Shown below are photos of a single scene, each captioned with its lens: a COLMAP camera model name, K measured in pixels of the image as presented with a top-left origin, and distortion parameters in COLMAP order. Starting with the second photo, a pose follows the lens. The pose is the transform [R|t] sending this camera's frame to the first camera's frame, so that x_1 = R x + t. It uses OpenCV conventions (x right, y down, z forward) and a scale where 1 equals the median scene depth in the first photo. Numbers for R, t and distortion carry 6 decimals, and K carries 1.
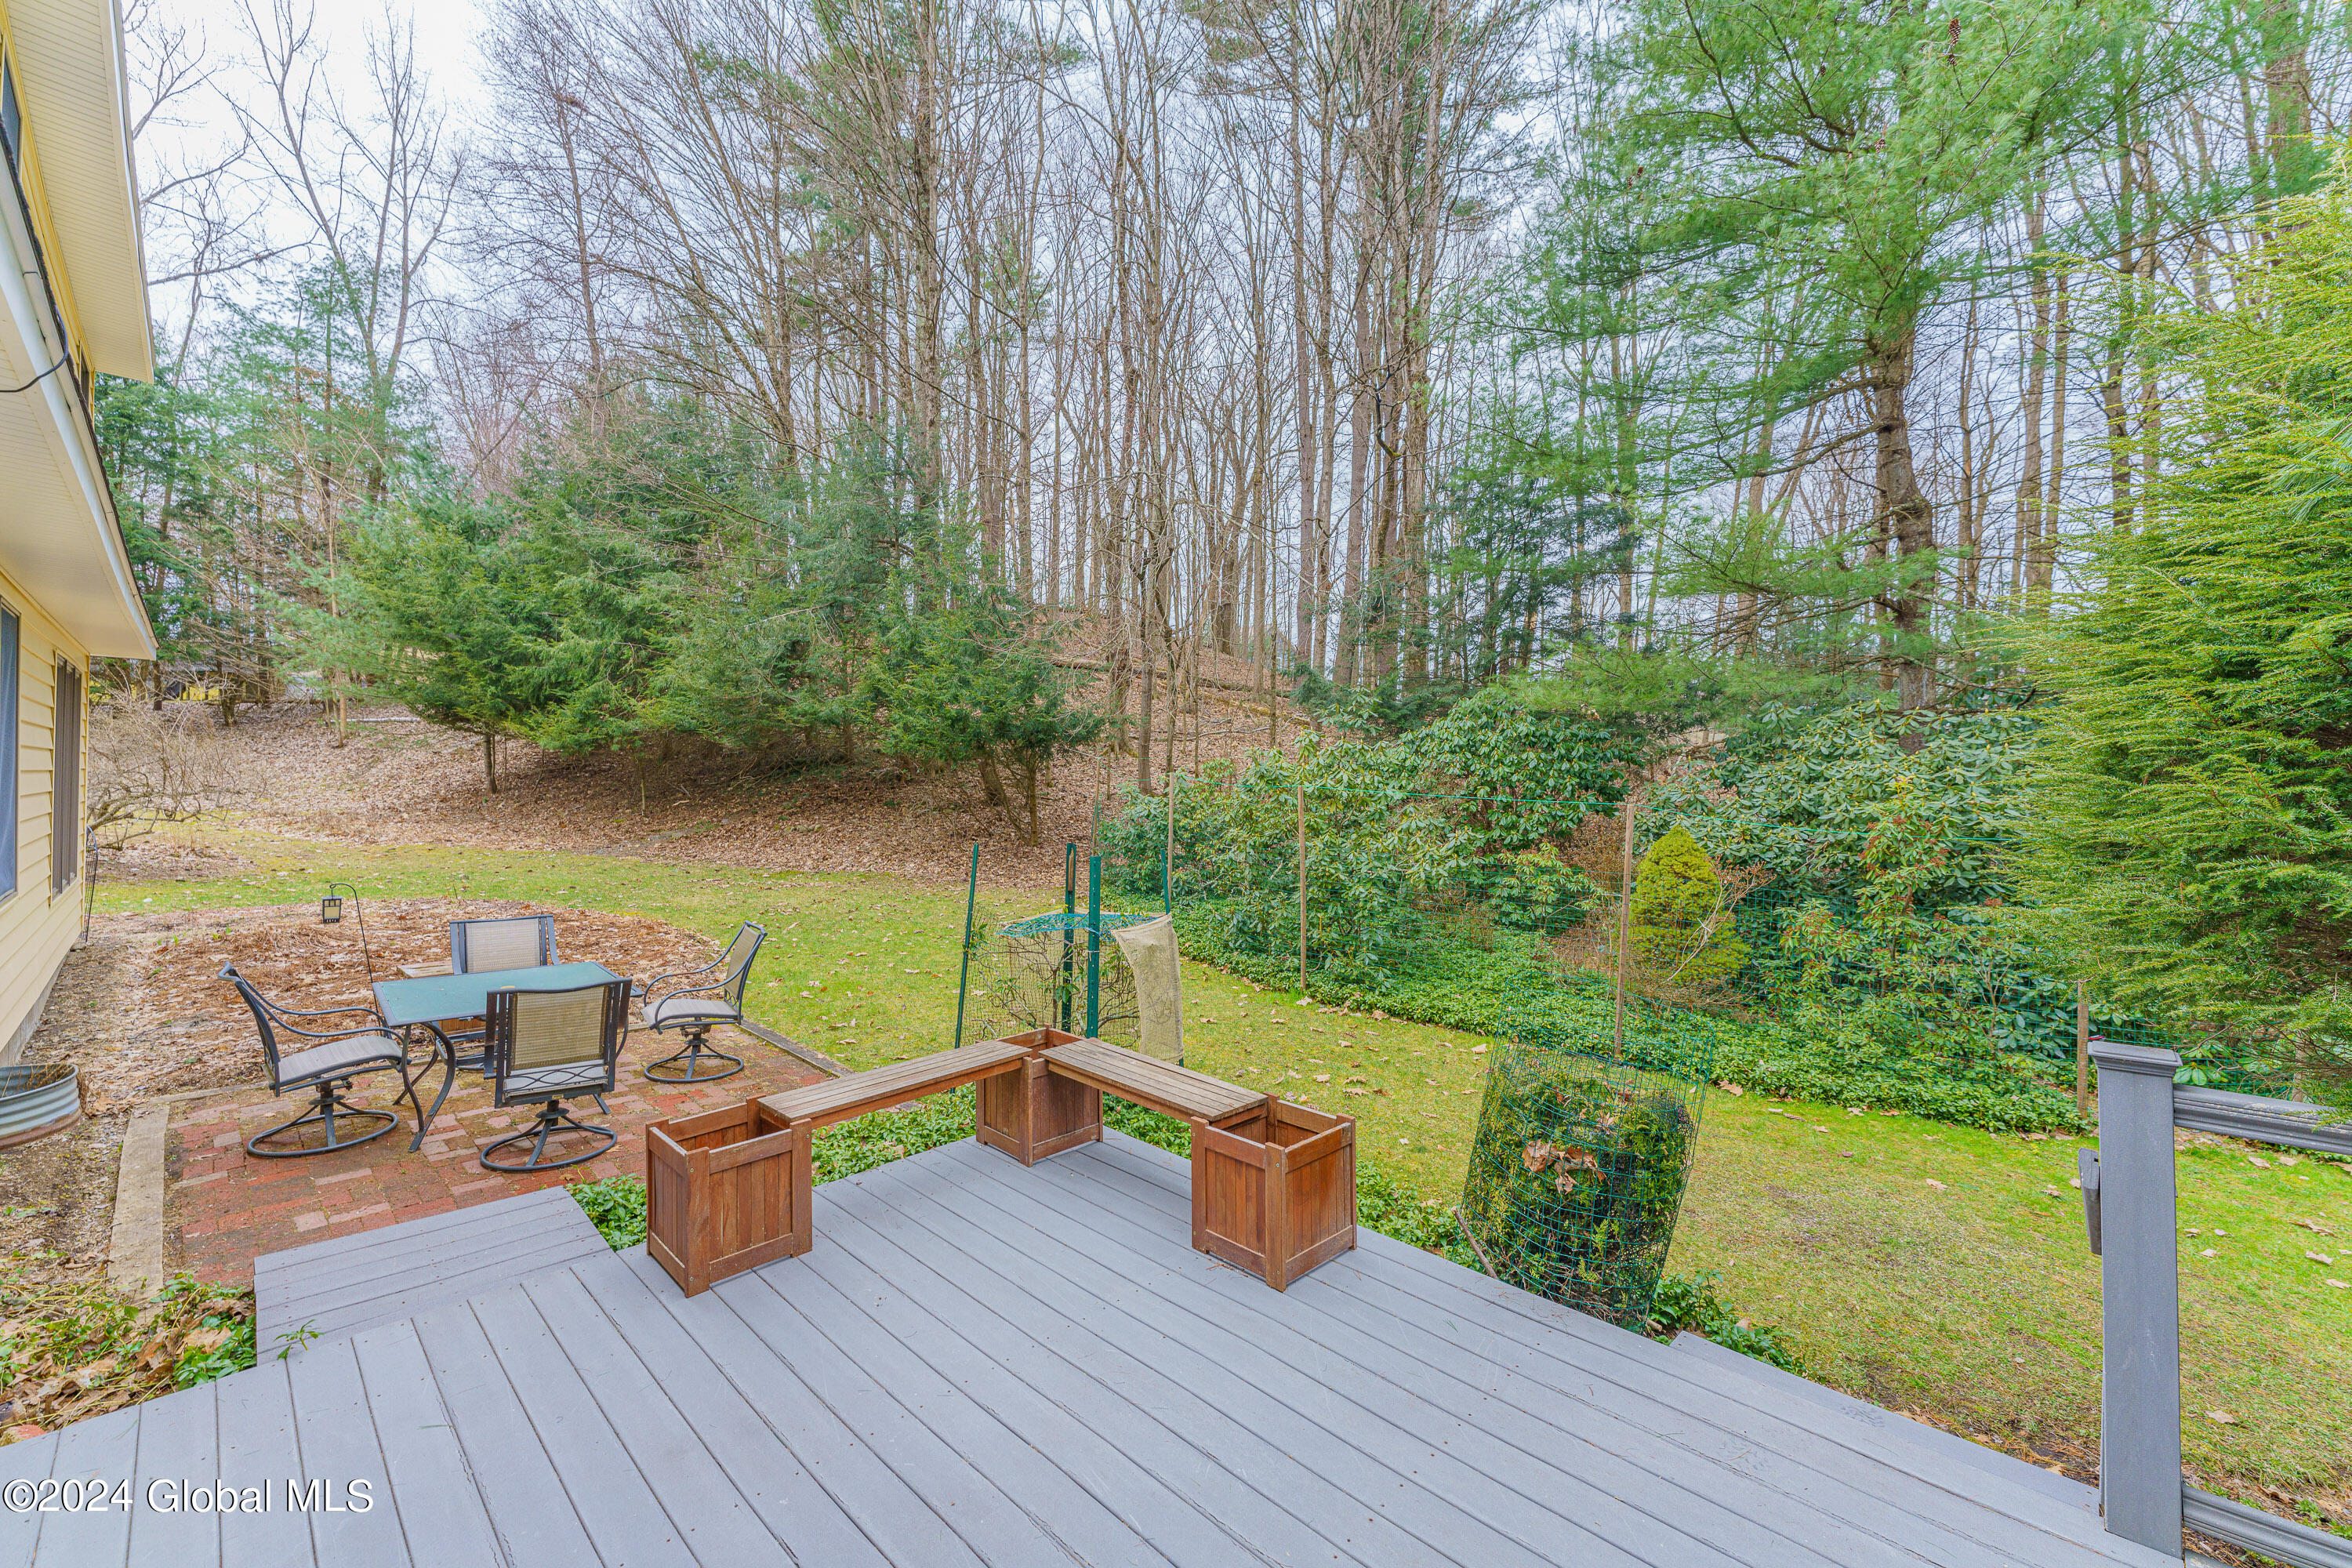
lens RADIAL K [[937.5, 0, 1176.0], [0, 937.5, 784.0], [0, 0, 1]] dist [-0.000631, -0.000078]
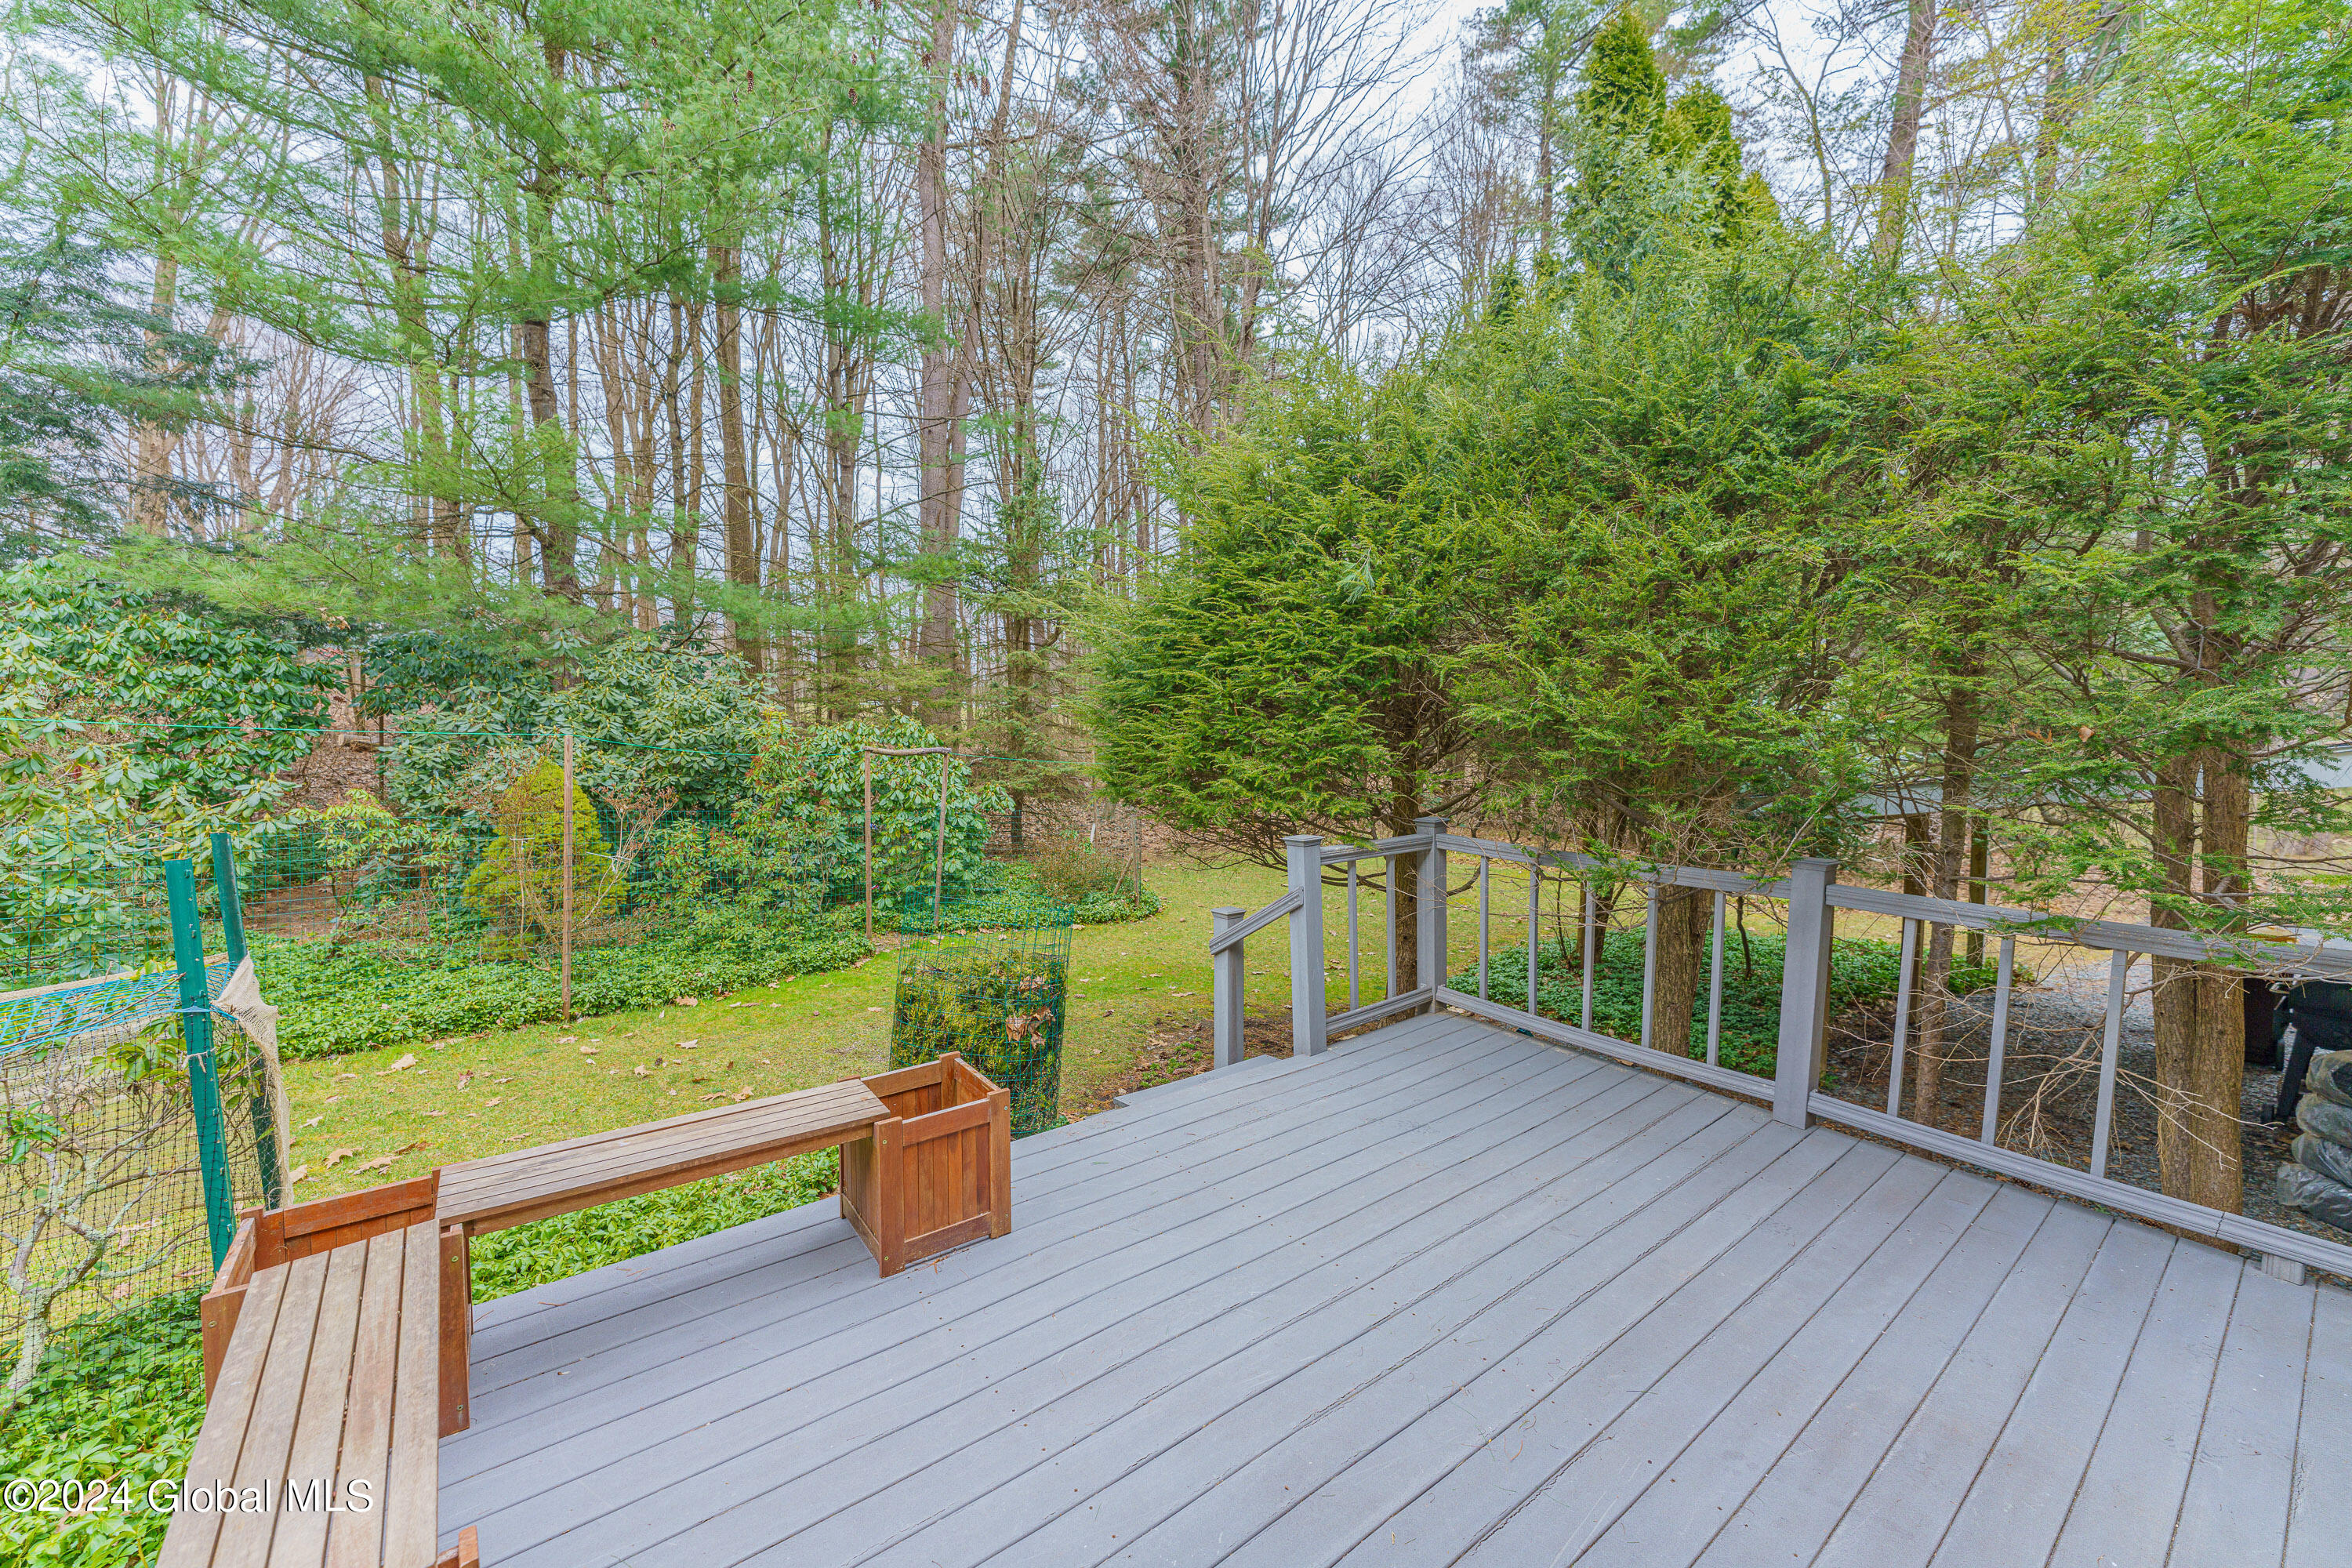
lens RADIAL K [[937.5, 0, 1176.0], [0, 937.5, 784.0], [0, 0, 1]] dist [-0.000631, -0.000078]
pose [[0.138479, -0.073215, 0.987655, -0.721656], [-0.001254, 0.997250, 0.074102, 0.004576], [-0.990365, -0.011500, 0.138006, 0.639455]]
